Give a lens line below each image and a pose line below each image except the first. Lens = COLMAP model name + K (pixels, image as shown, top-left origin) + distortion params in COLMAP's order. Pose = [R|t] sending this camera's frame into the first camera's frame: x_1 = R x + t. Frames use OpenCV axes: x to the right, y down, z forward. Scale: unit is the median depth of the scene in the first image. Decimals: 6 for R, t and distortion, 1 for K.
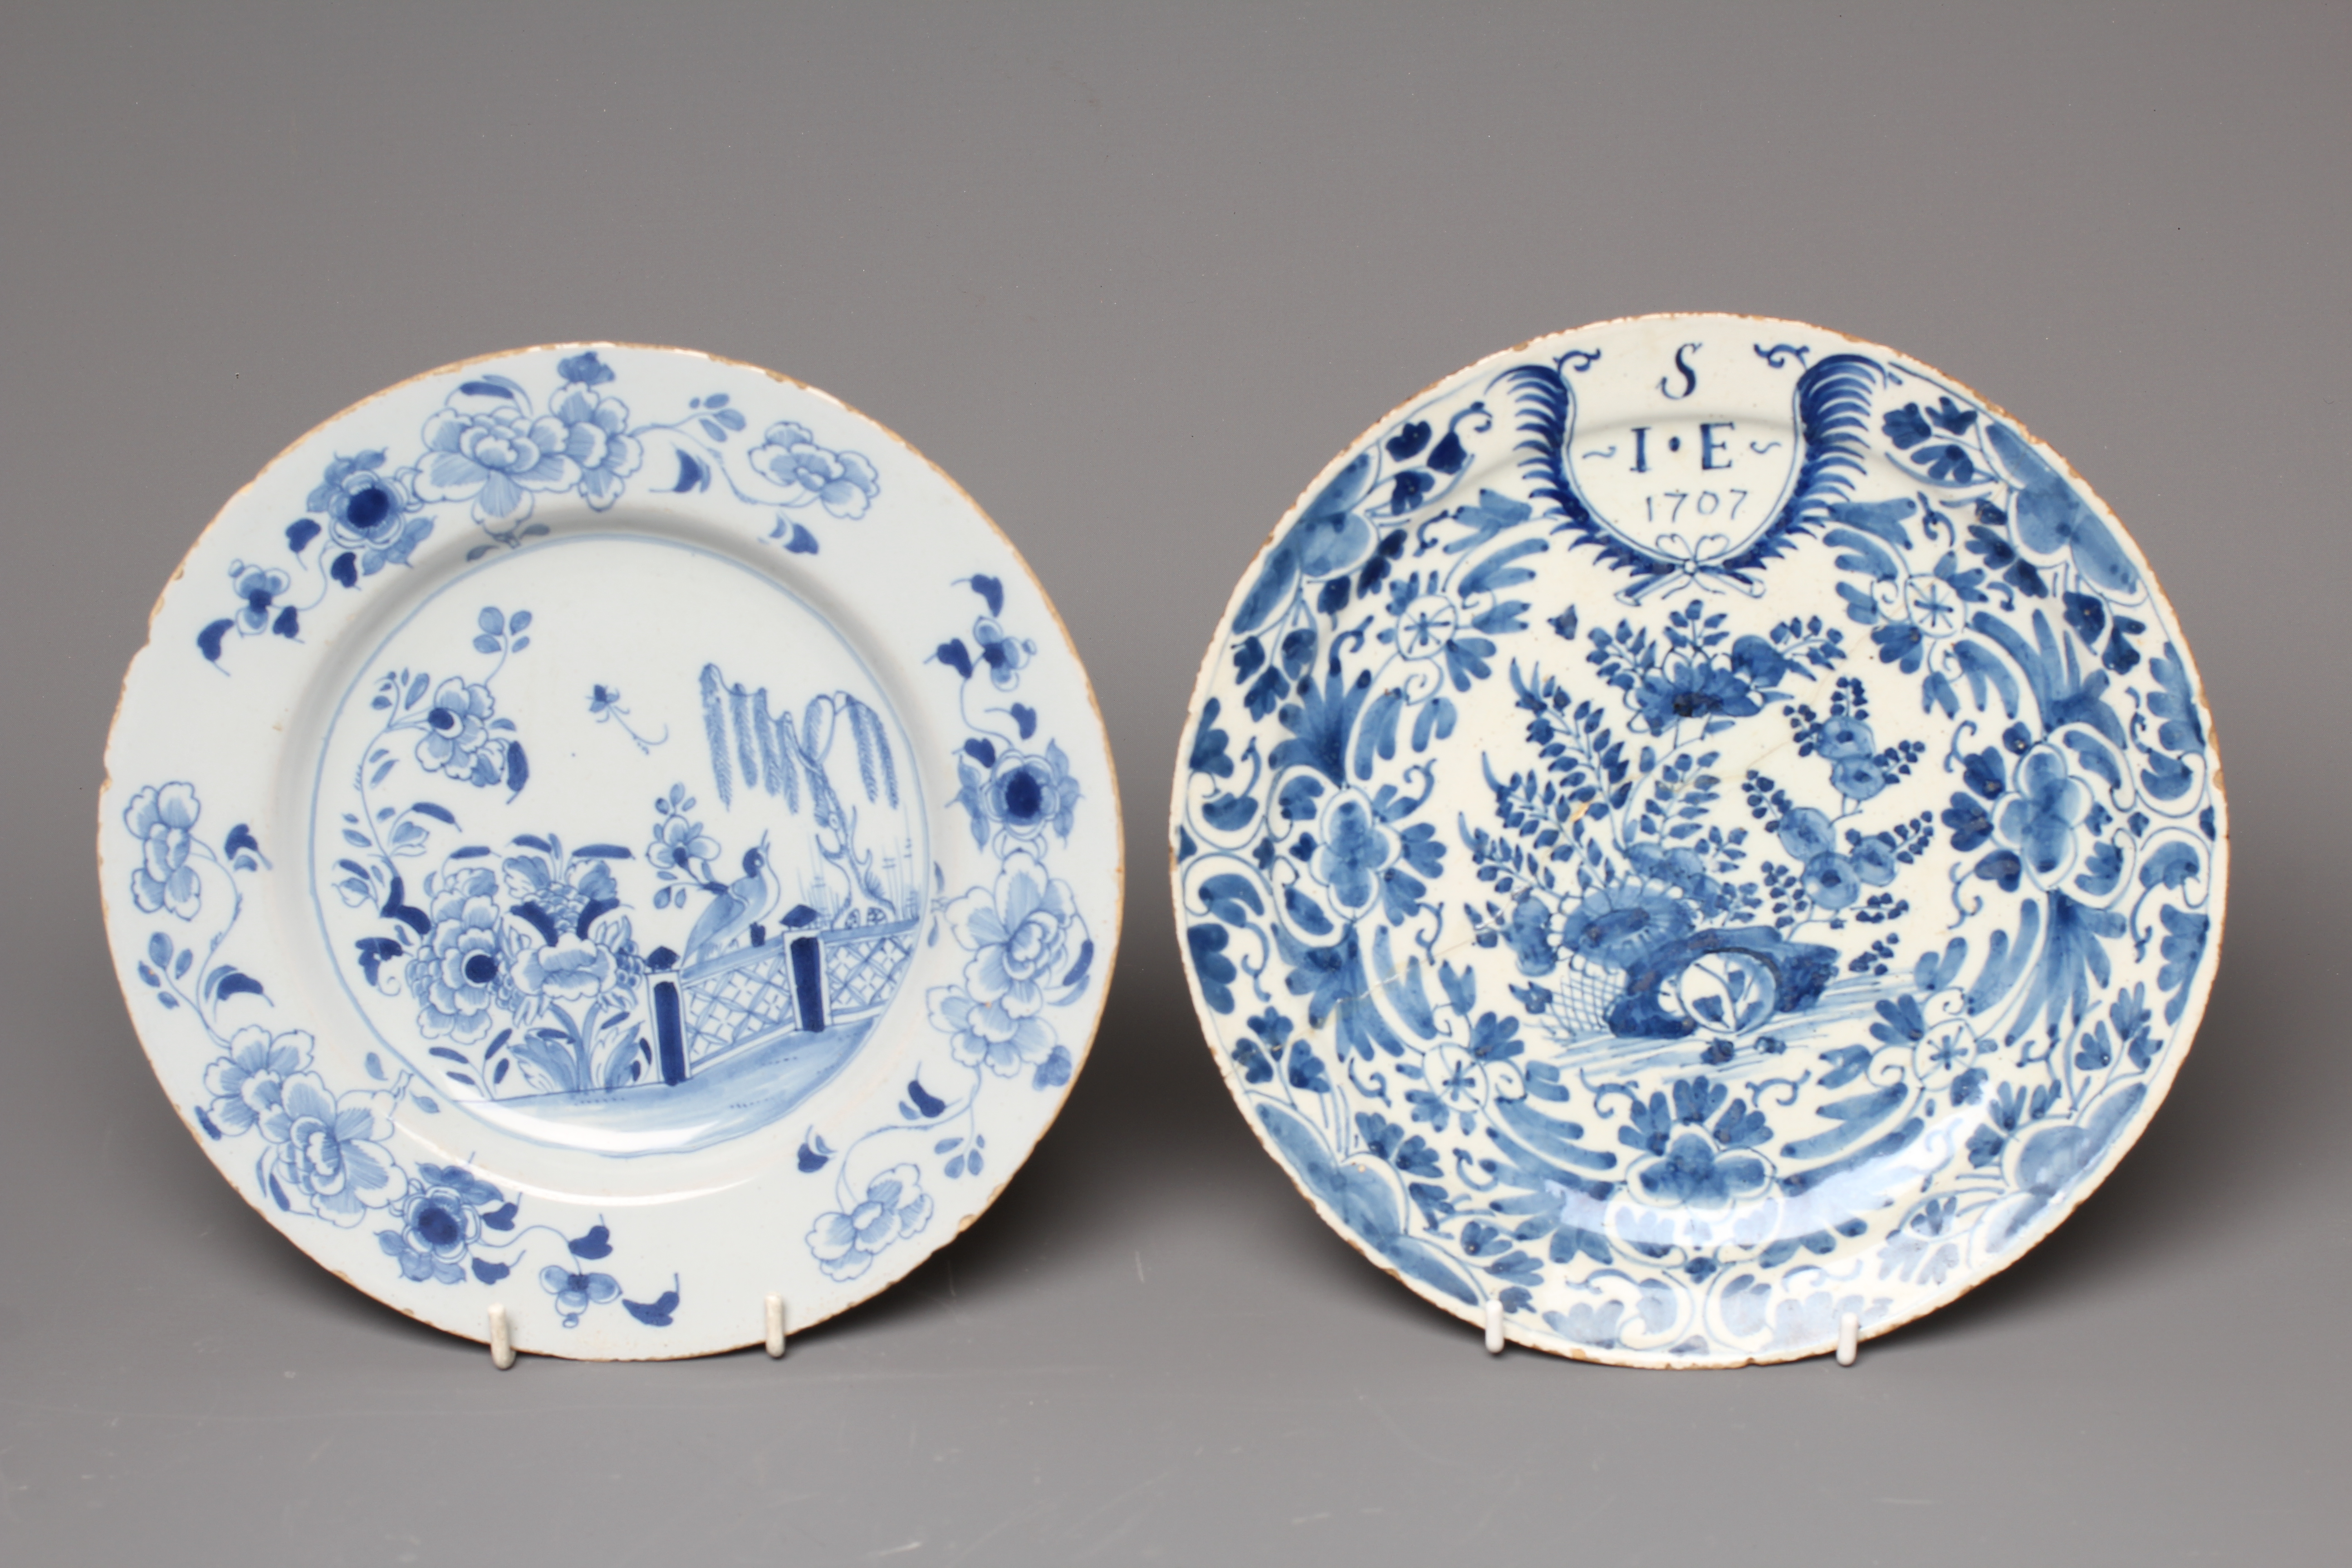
lens RADIAL K [[5808.5, 0, 1176.0], [0, 5808.5, 784.0], [0, 0, 1]] dist [0.018076, -0.209163]
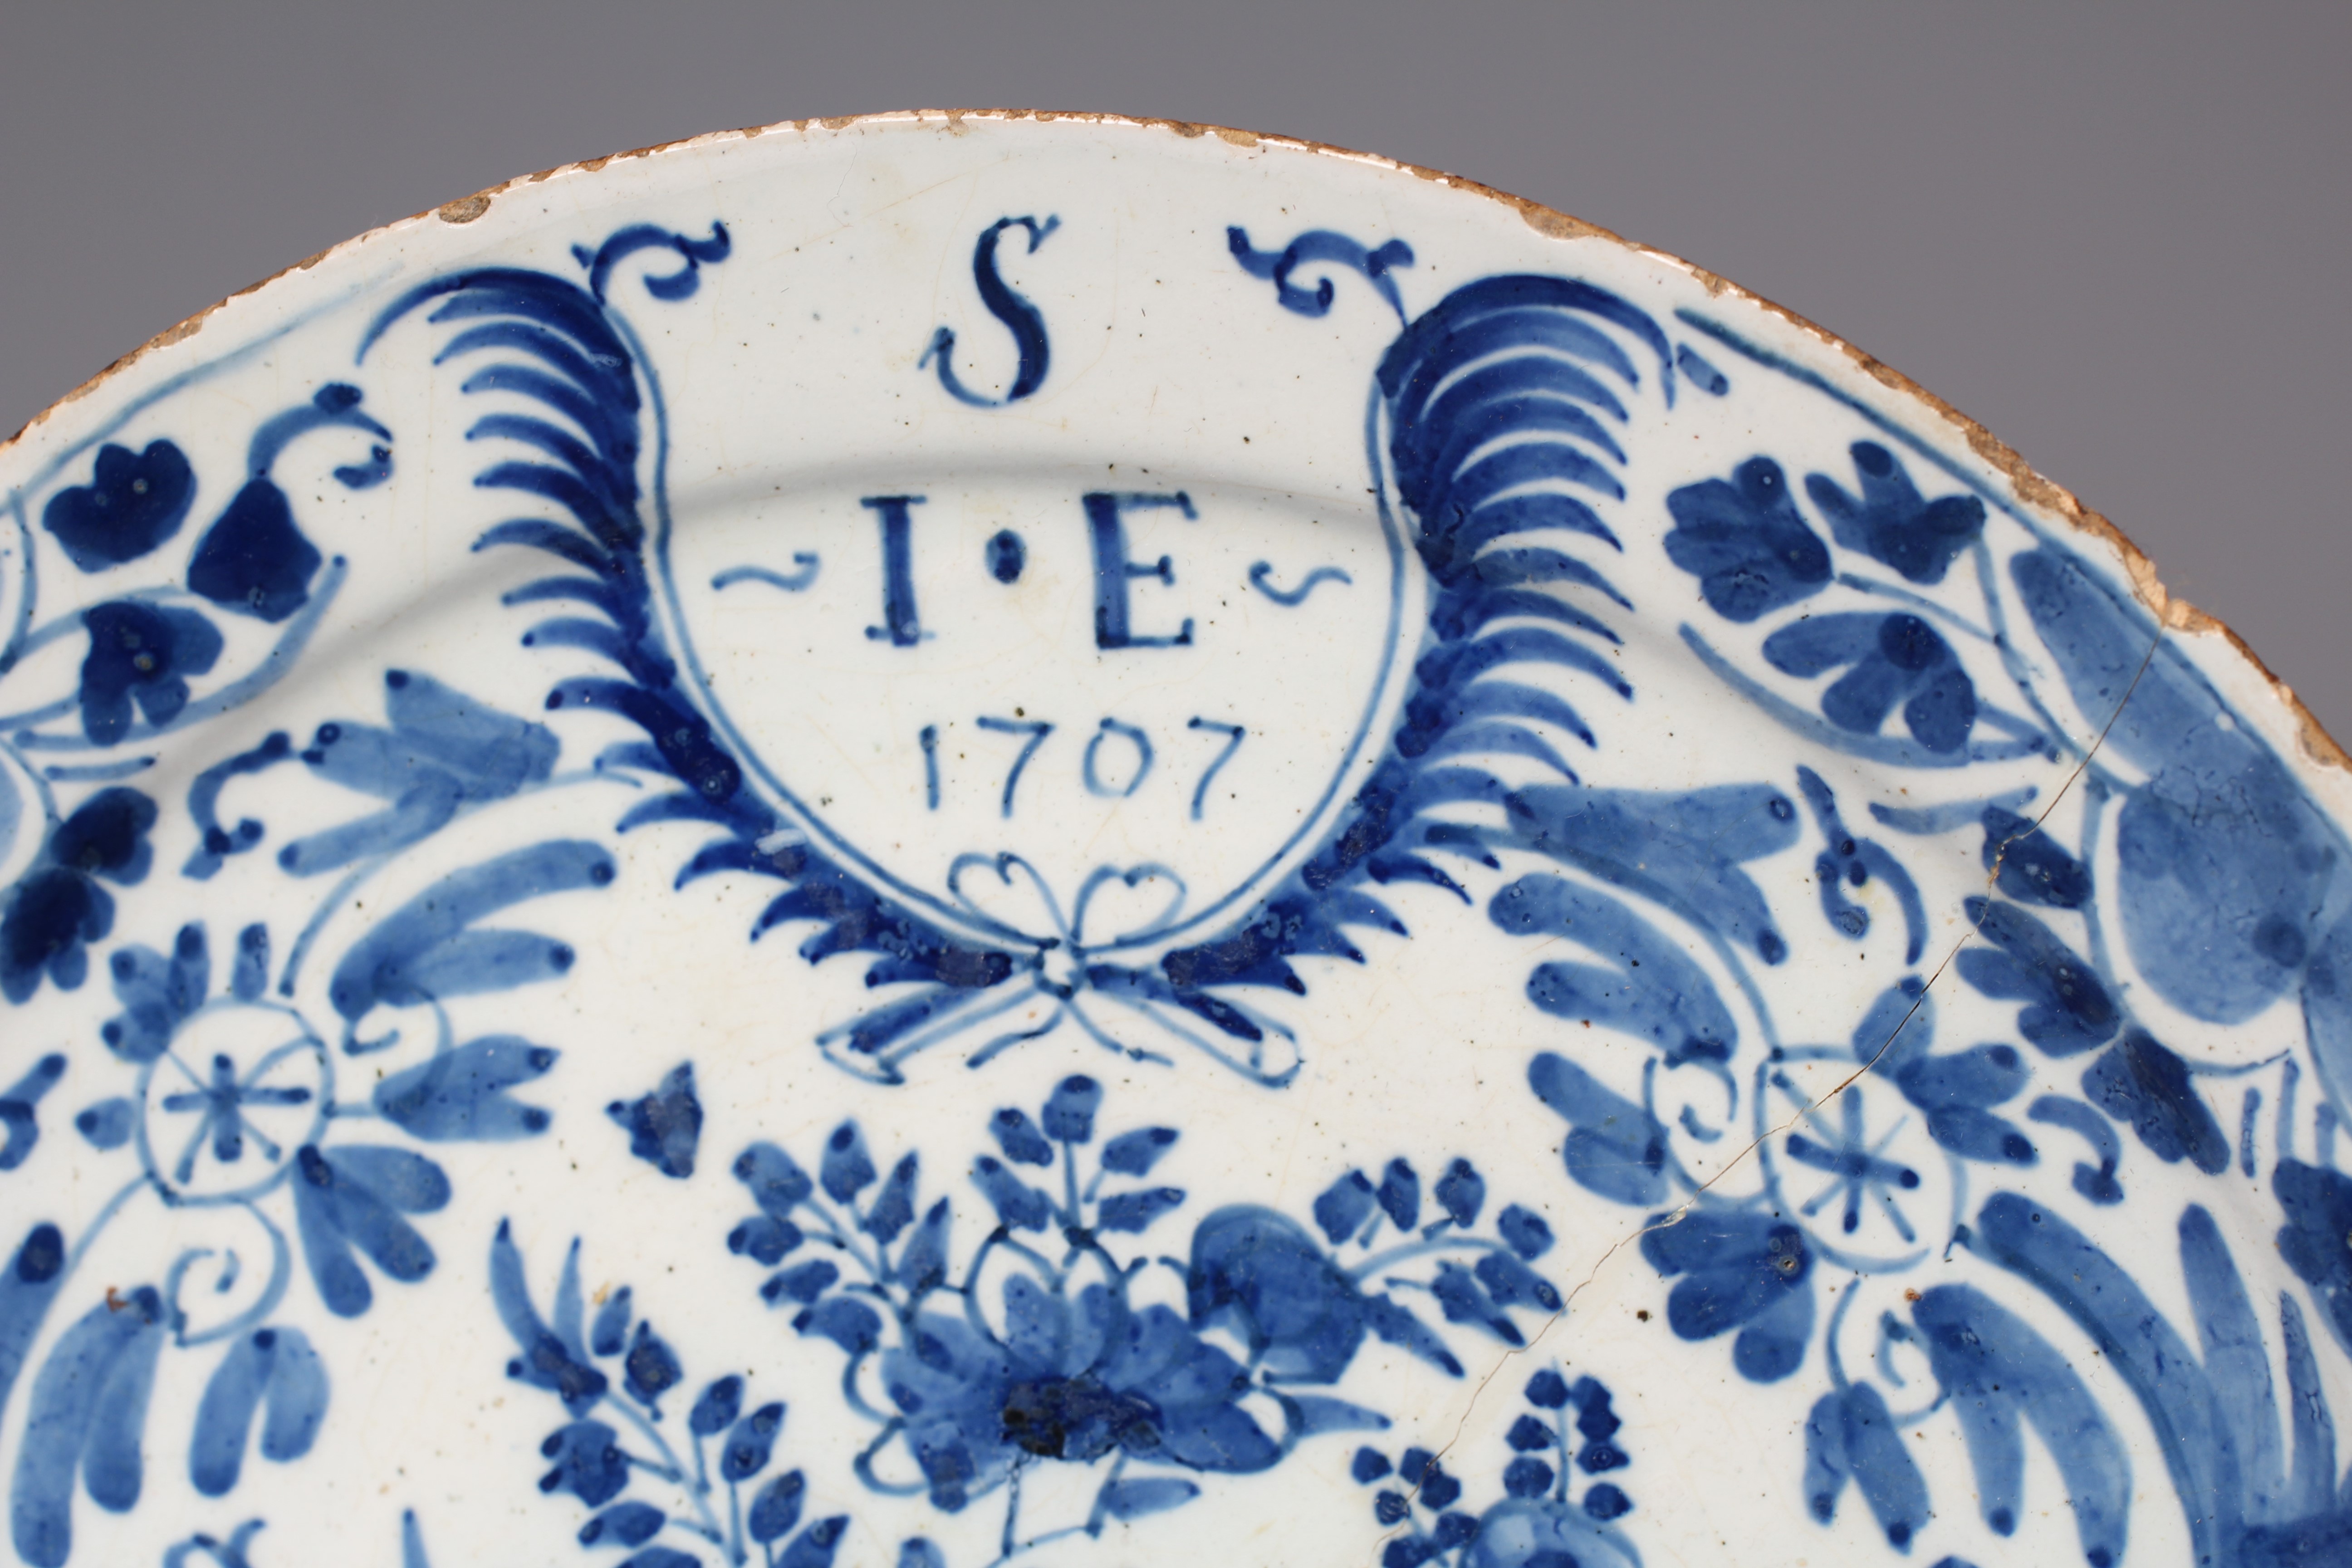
lens RADIAL K [[5808.5, 0, 1176.0], [0, 5808.5, 784.0], [0, 0, 1]] dist [0.018076, -0.209163]
pose [[0.977753, 0.058892, -0.201322, 0.153477], [-0.056931, 0.998257, 0.015522, -0.051569], [0.201885, -0.003715, 0.979402, 0.704415]]
